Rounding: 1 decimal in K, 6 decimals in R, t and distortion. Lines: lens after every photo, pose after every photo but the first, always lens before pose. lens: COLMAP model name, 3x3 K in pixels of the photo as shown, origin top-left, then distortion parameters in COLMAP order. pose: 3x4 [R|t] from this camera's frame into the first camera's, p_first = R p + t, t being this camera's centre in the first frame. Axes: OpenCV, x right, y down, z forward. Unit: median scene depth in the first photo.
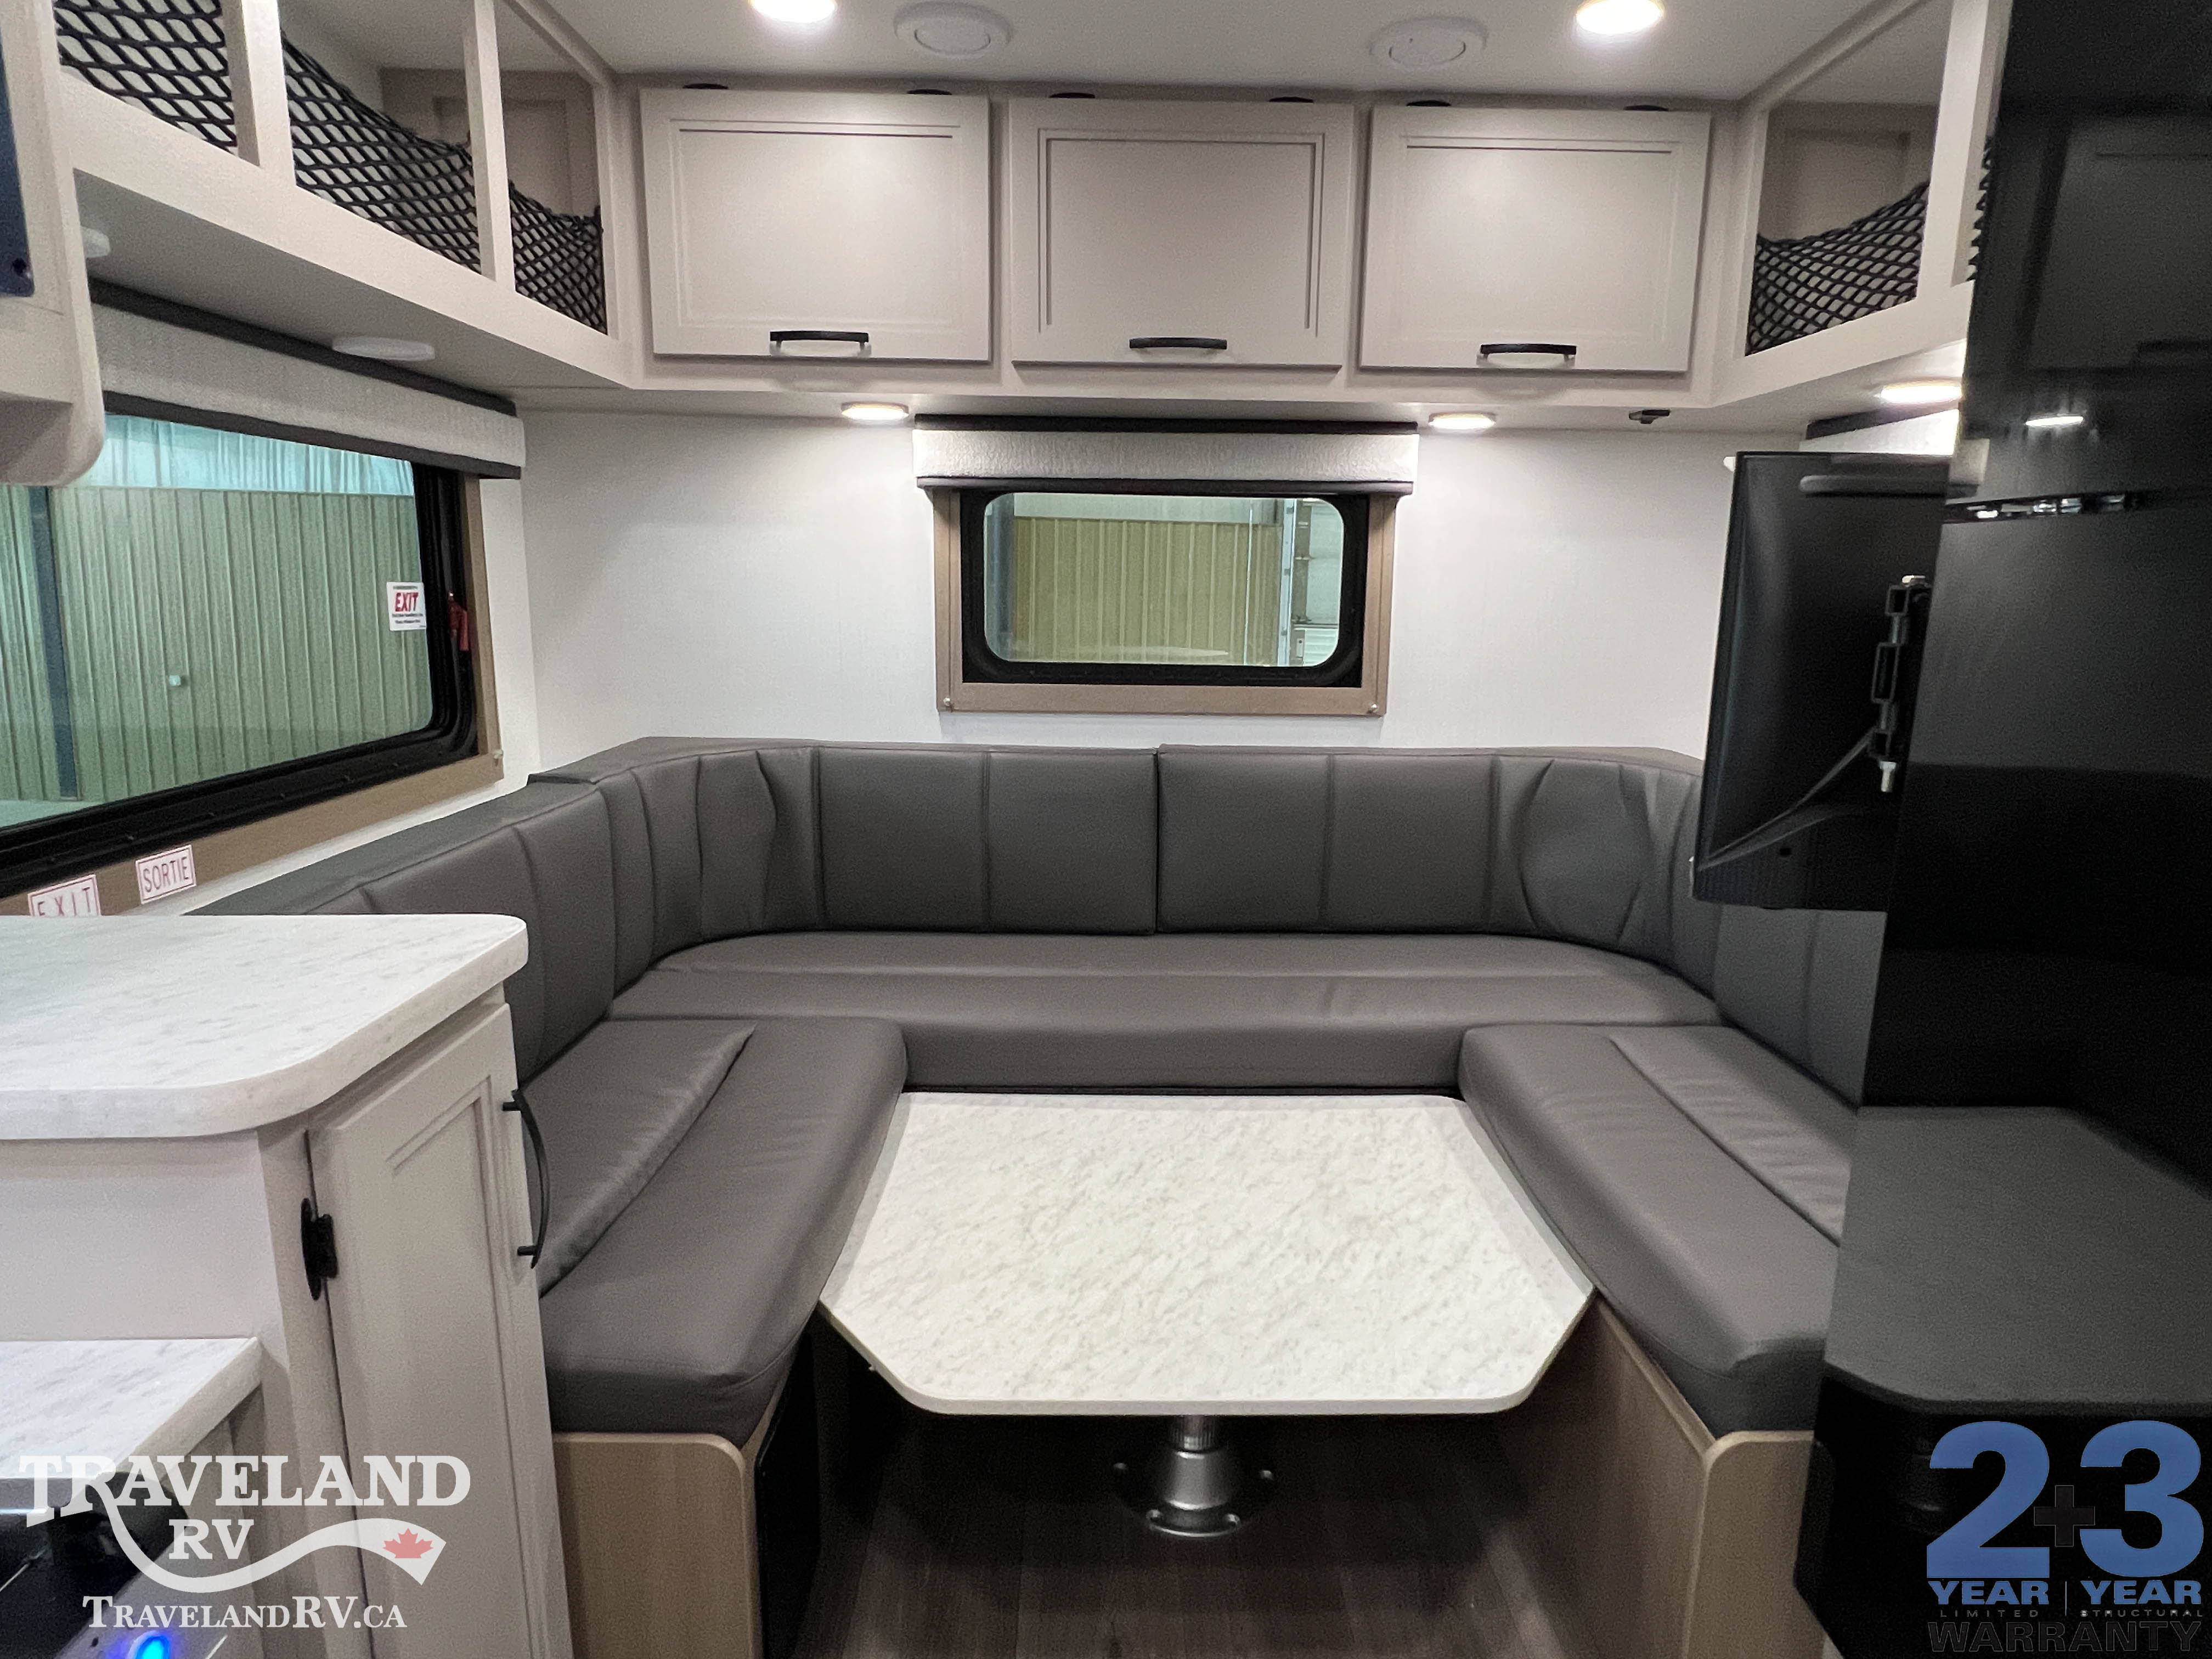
lens RADIAL K [[1271.6, 0, 1126.2], [0, 1271.6, 823.9], [0, 0, 1]] dist [-0.001967, -0.001051]
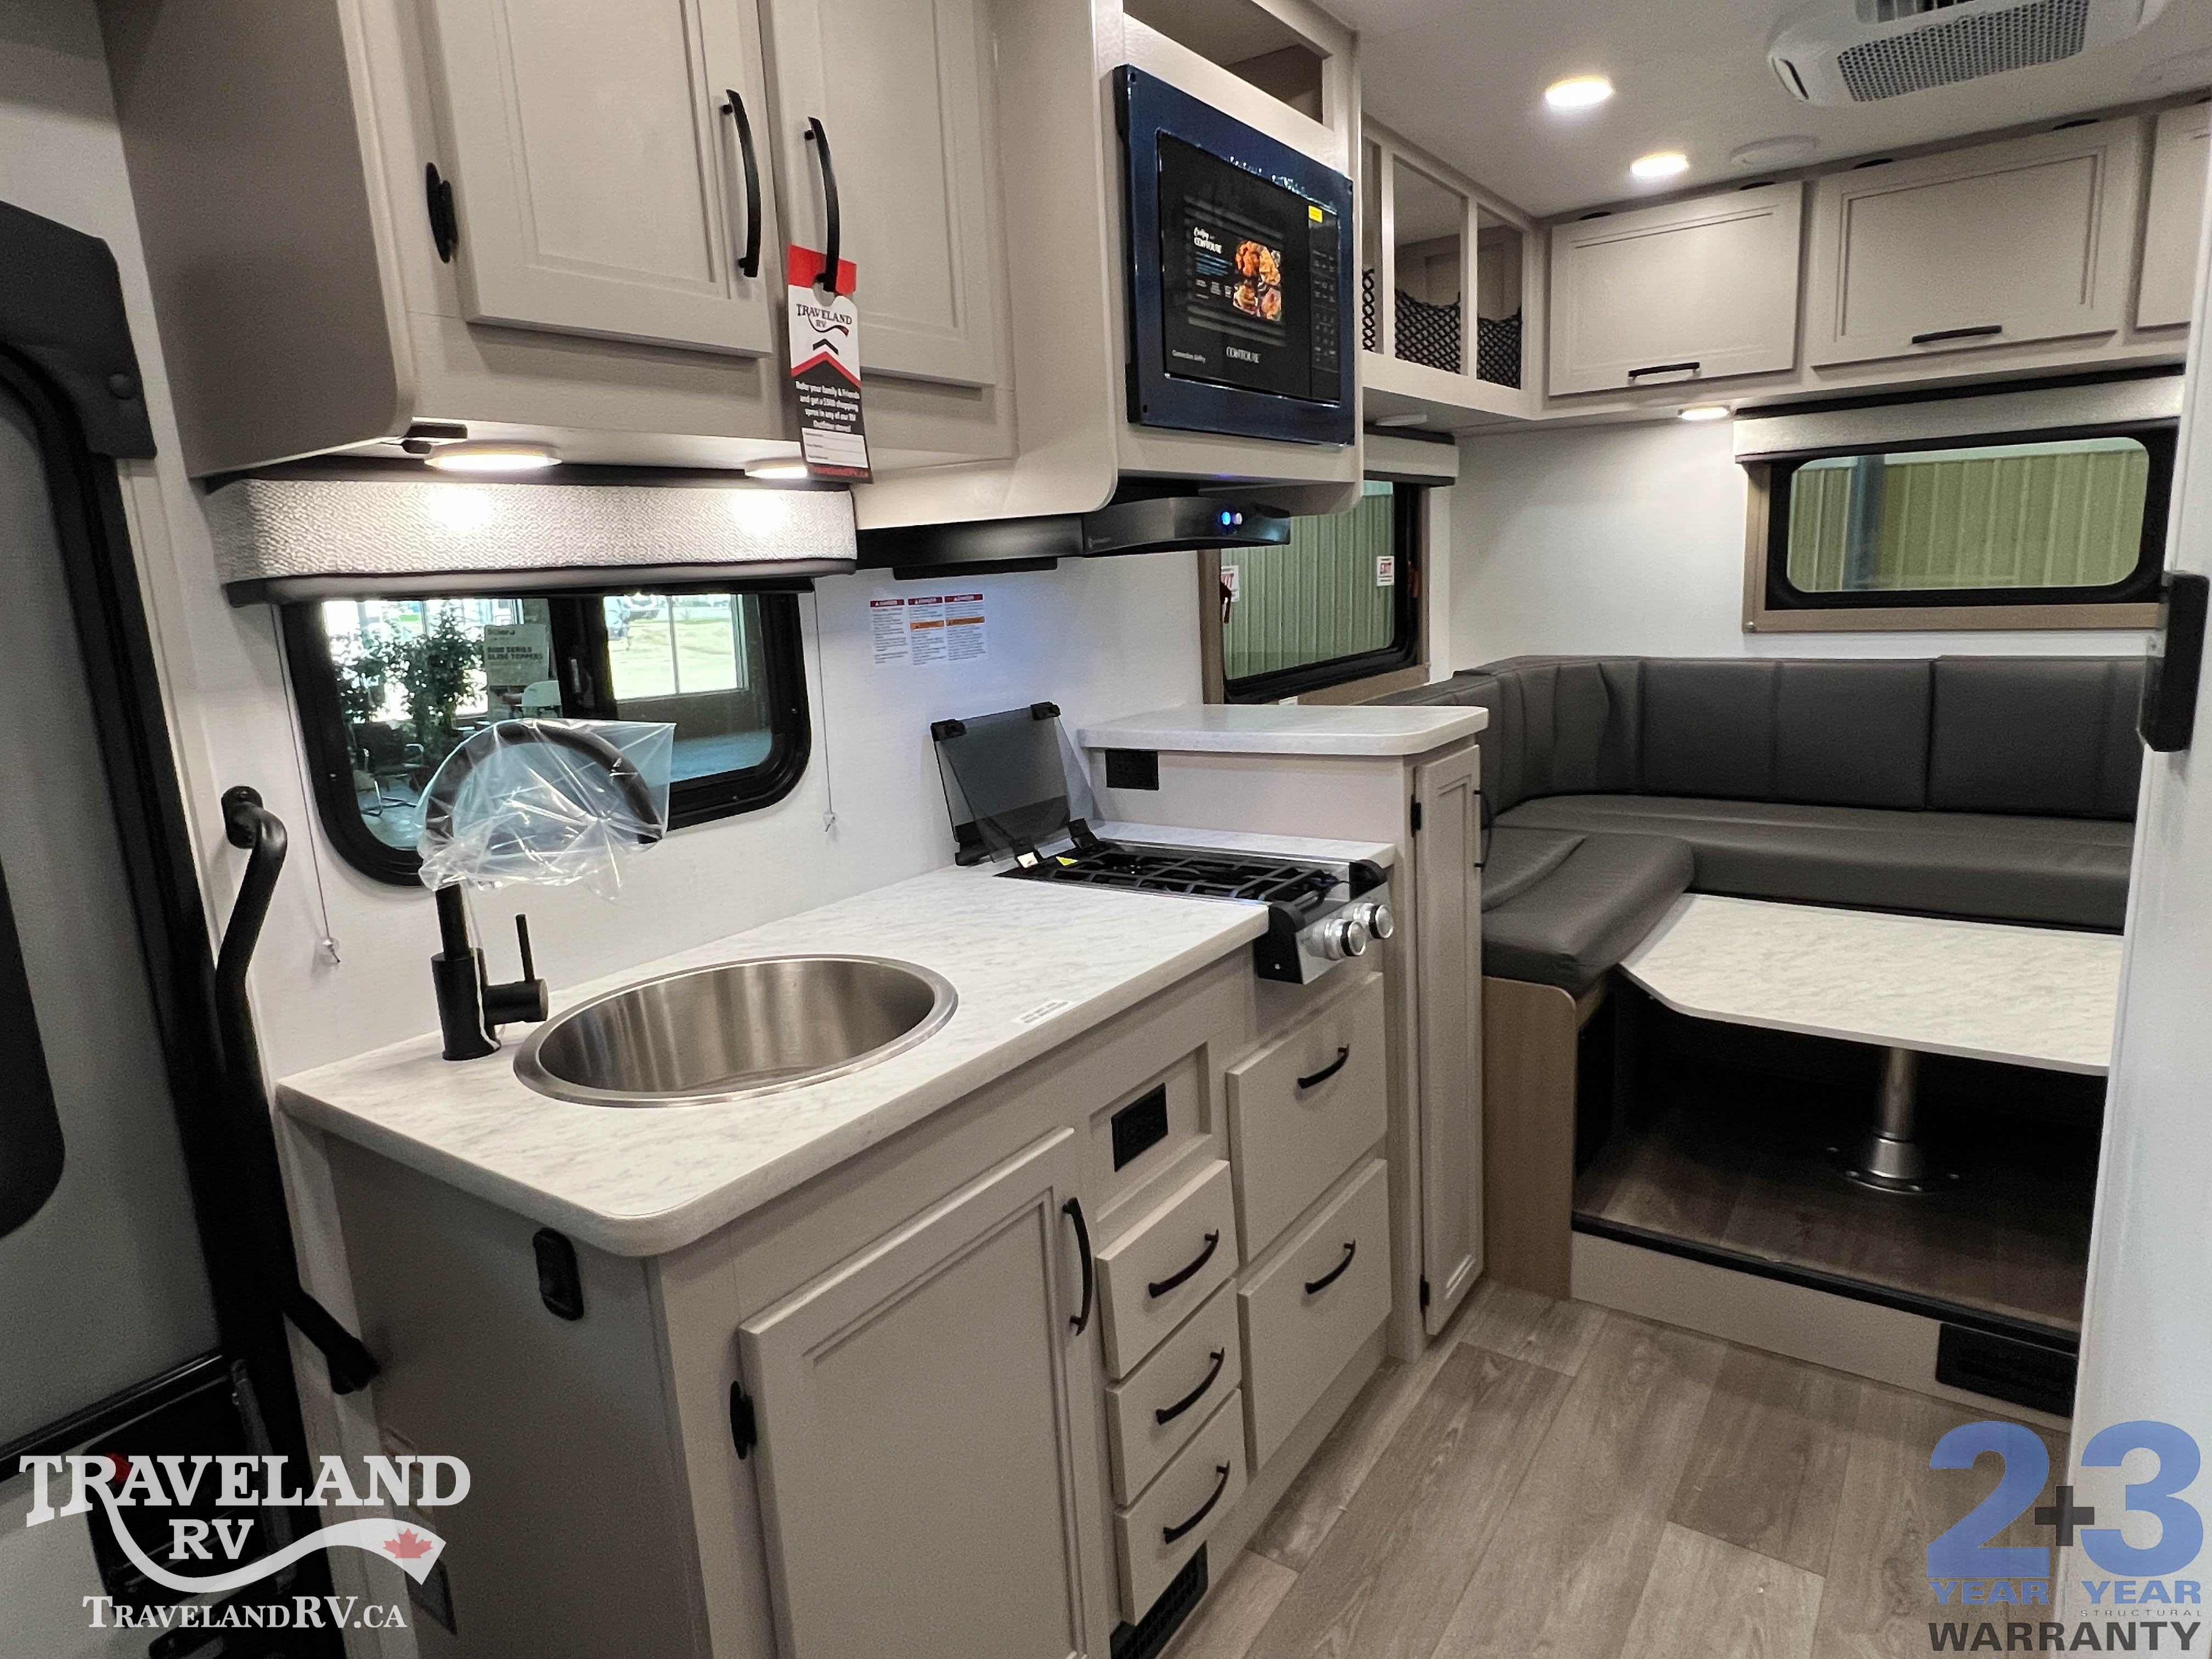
lens RADIAL K [[1271.6, 0, 1126.2], [0, 1271.6, 823.9], [0, 0, 1]] dist [-0.001967, -0.001051]
pose [[0.809355, 0.062334, -0.584003, 0.146346], [-0.052019, 0.998052, 0.034436, 0.121298], [0.585012, 0.002509, 0.811021, -0.552205]]
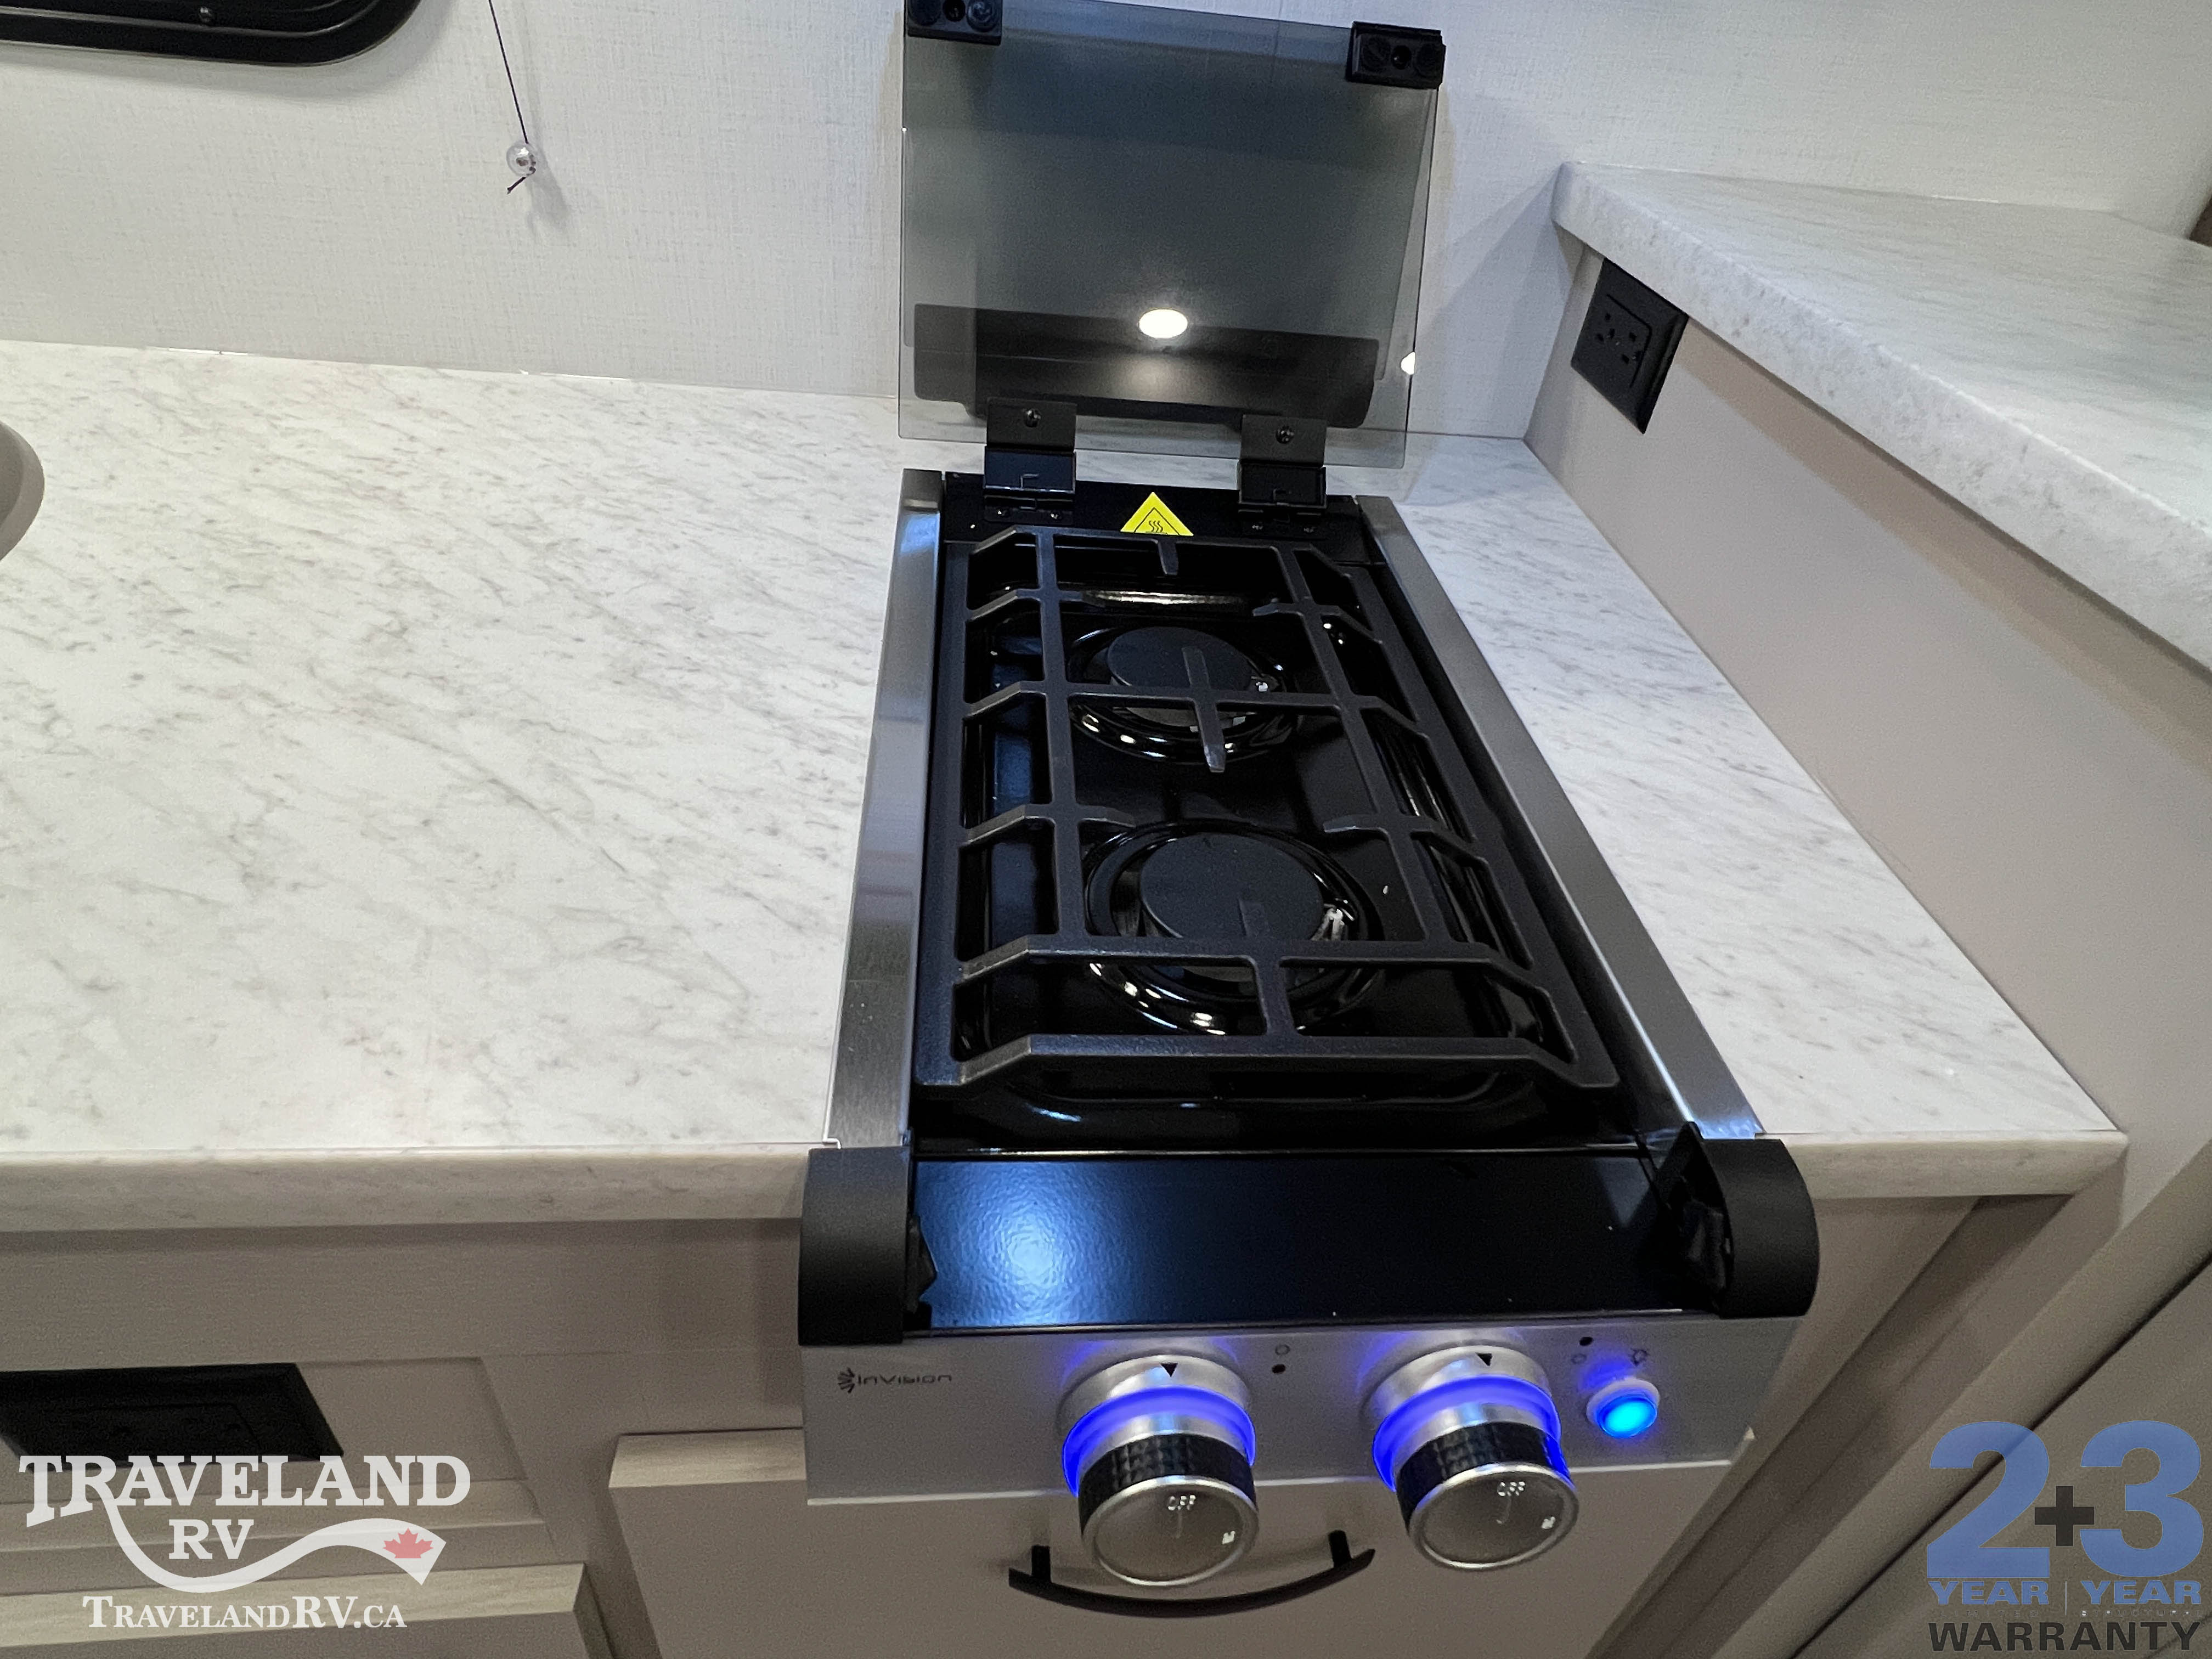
lens RADIAL K [[1276.2, 0, 1125.0], [0, 1276.2, 791.1], [0, 0, 1]] dist [-0.003934, -0.001301]
pose [[0.069465, 0.597737, -0.798677, -0.152156], [-0.289134, 0.778310, 0.557347, 0.047402], [0.954765, 0.192209, 0.226891, 0.182801]]
